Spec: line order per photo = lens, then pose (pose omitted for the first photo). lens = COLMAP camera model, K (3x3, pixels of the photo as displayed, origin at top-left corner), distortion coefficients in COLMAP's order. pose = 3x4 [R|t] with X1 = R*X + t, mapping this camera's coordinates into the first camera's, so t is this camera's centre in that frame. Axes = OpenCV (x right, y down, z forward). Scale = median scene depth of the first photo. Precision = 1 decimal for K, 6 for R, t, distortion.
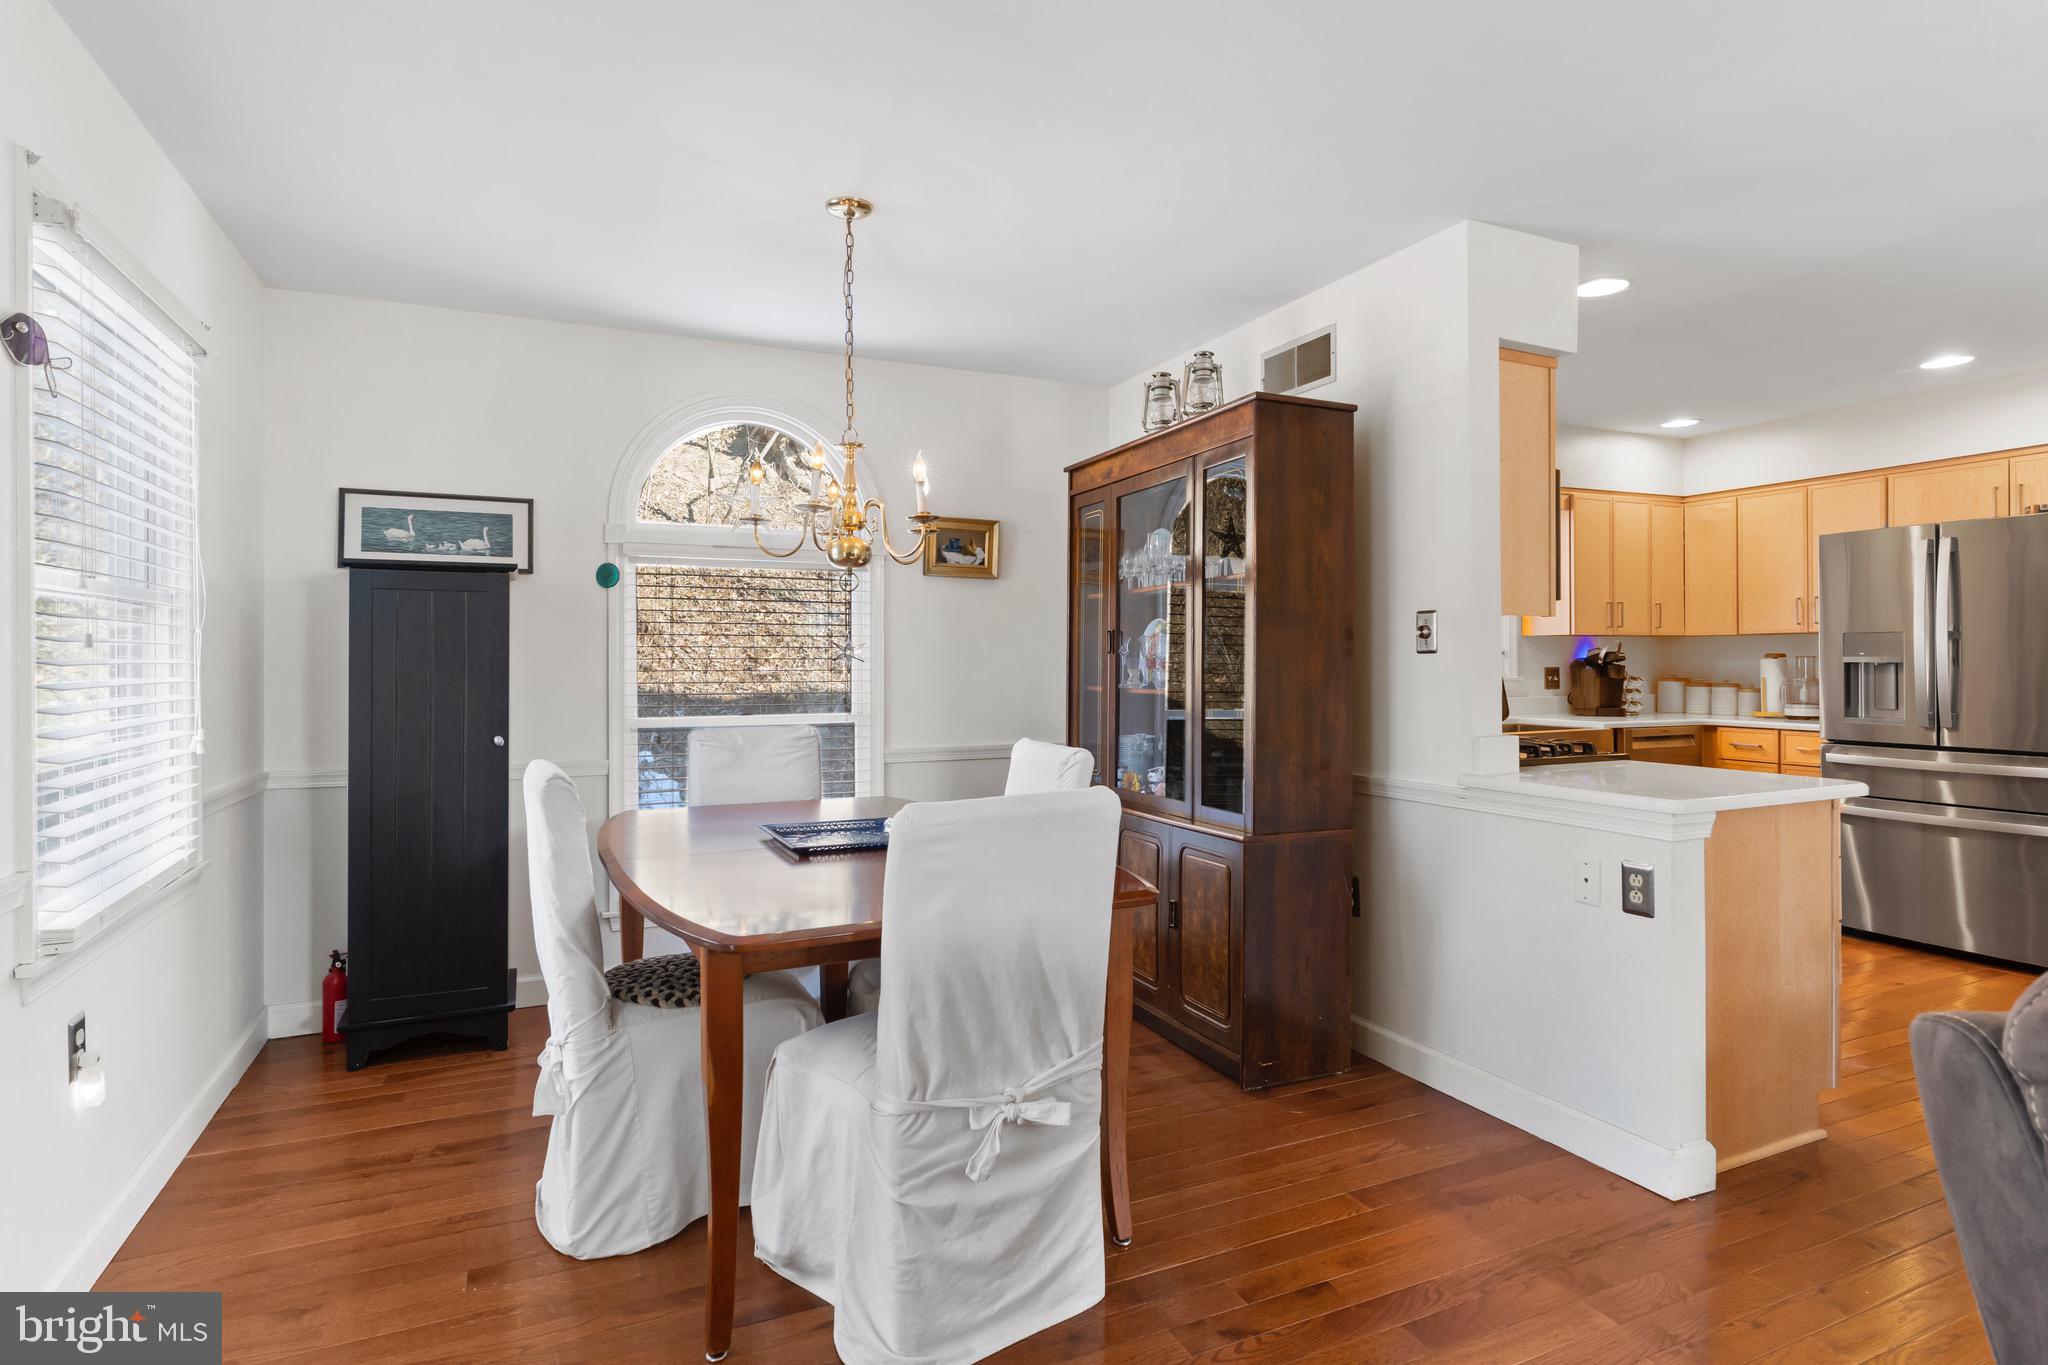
lens RADIAL K [[1050.2, 0, 1020.0], [0, 1050.2, 672.6], [0, 0, 1]] dist [-0.008369, 0.001591]
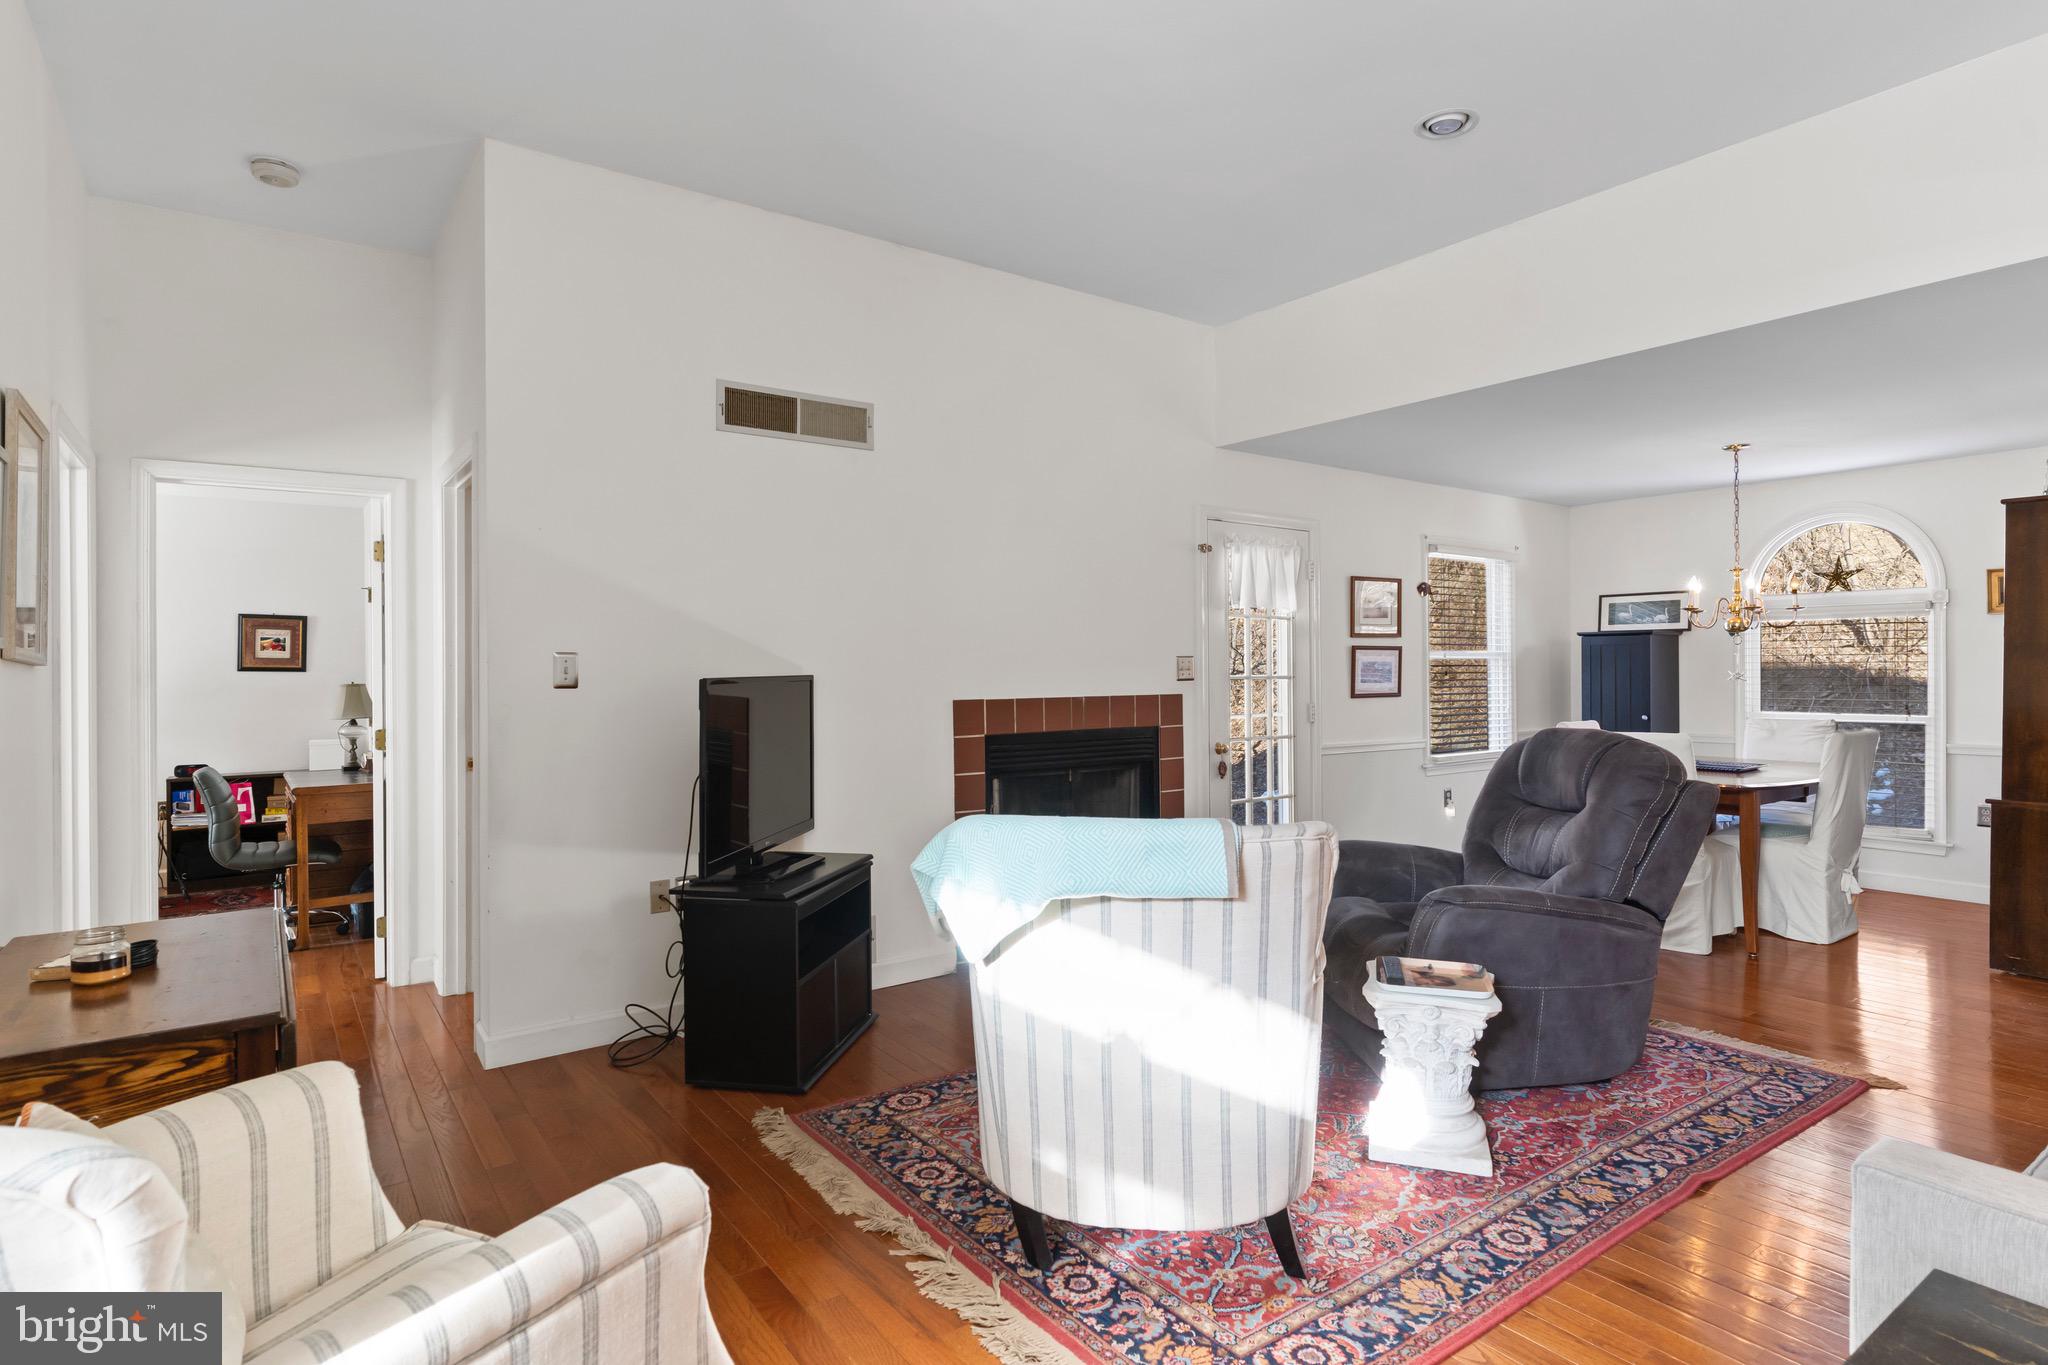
lens RADIAL K [[1063.7, 0, 1026.6], [0, 1063.7, 669.6], [0, 0, 1]] dist [-0.006092, 0.000646]
pose [[0.199300, -0.002303, -0.979936, 1.185117], [-0.007663, 0.999963, -0.003909, -0.009919], [0.979909, 0.008289, 0.199275, -0.540018]]
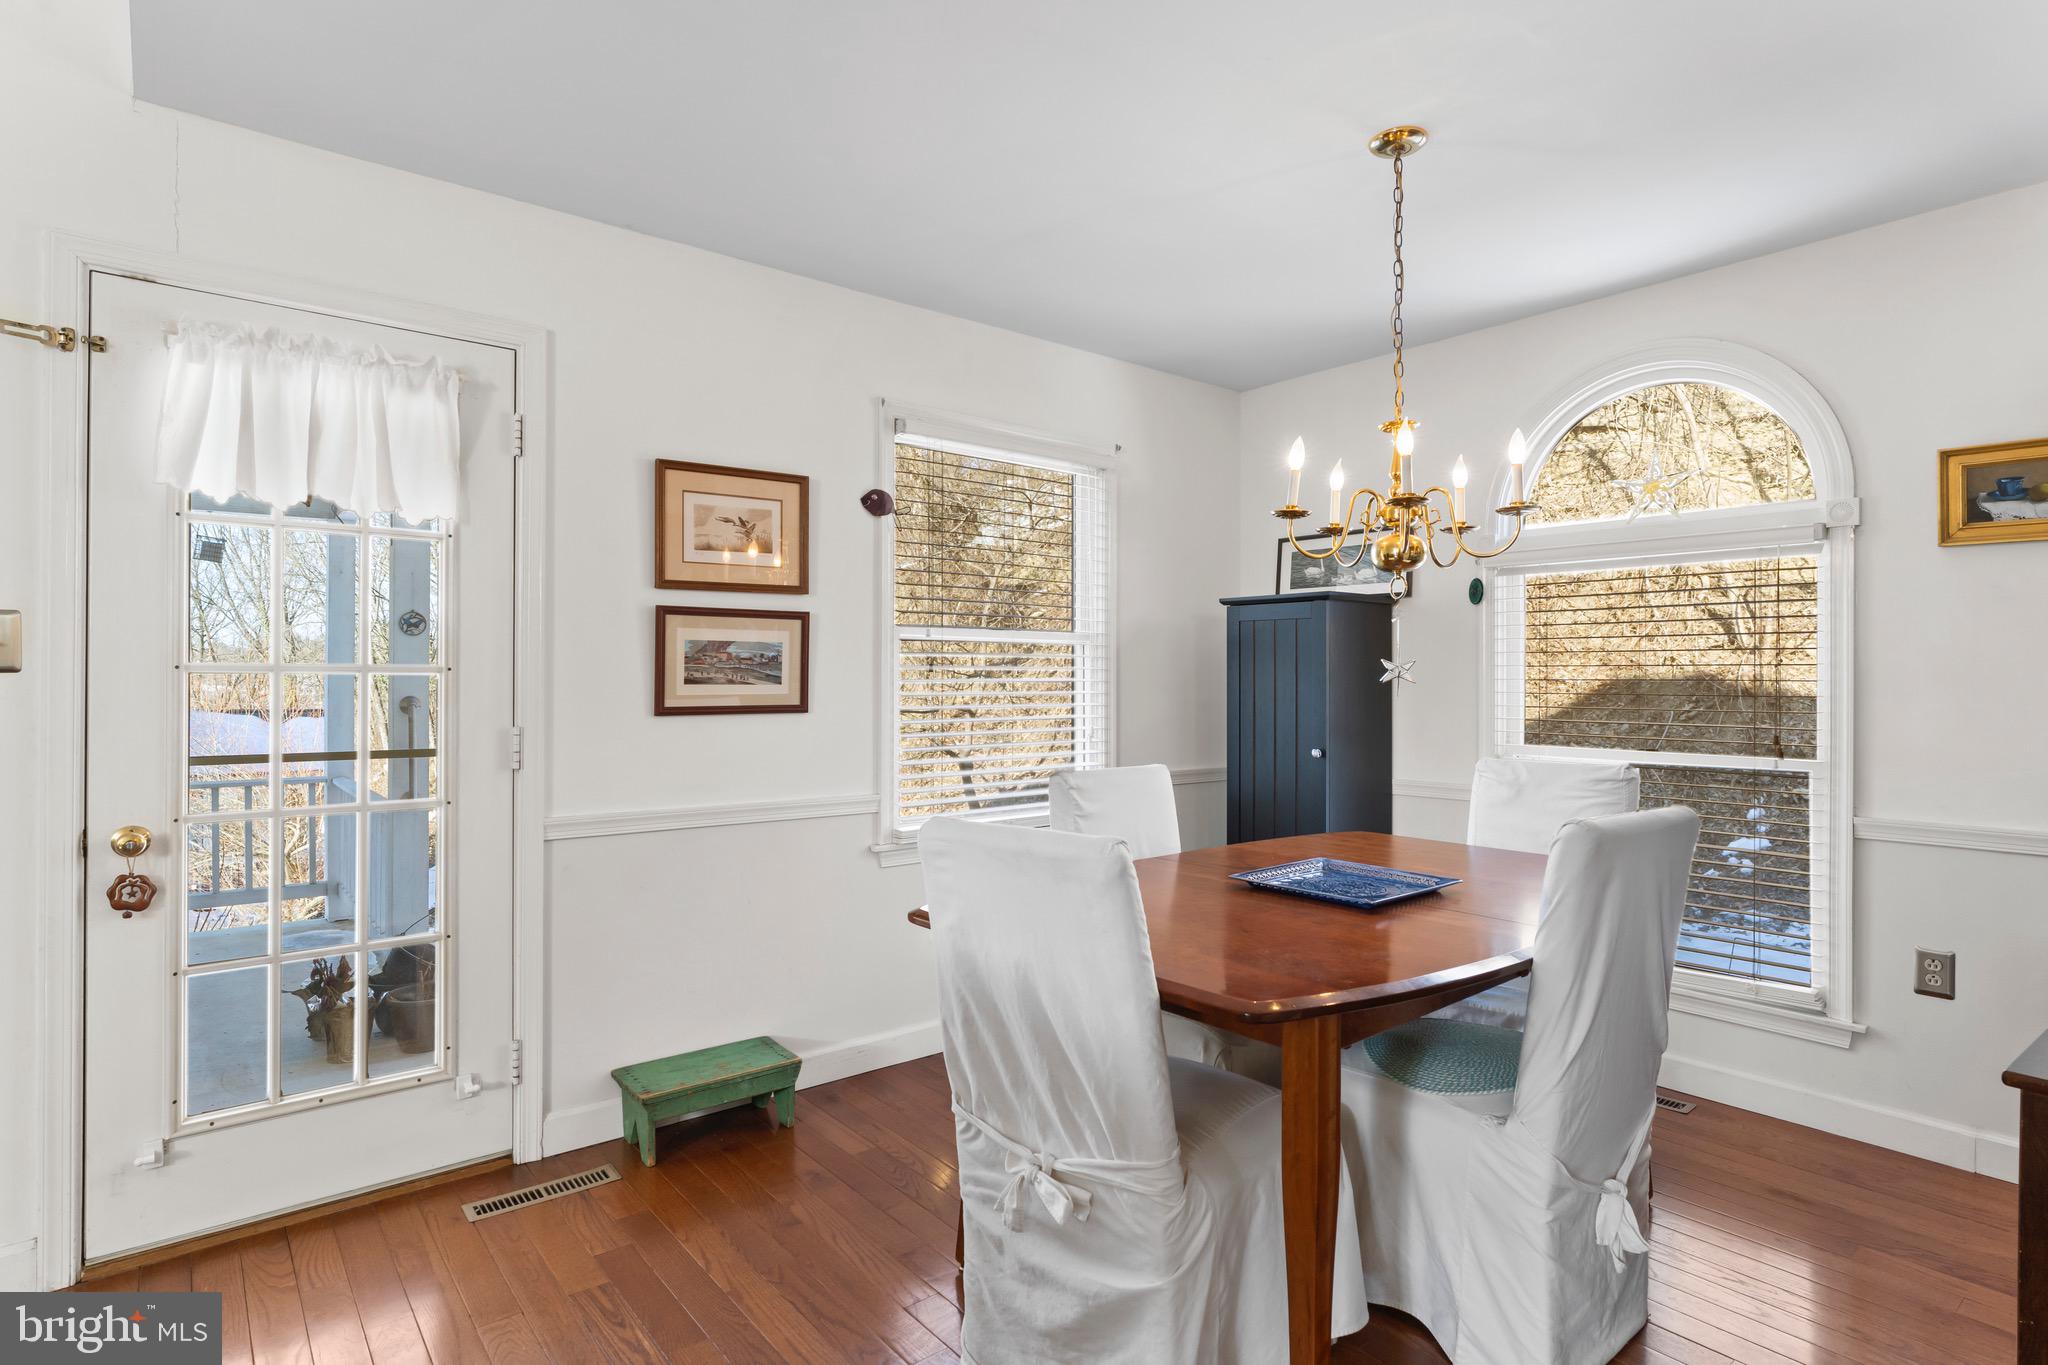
lens RADIAL K [[1050.2, 0, 1020.0], [0, 1050.2, 672.6], [0, 0, 1]] dist [-0.008369, 0.001591]
pose [[0.254196, -0.004293, -0.967143, 0.452706], [-0.014796, 0.999856, -0.008327, -0.005473], [0.967040, 0.016427, 0.254096, 0.388781]]
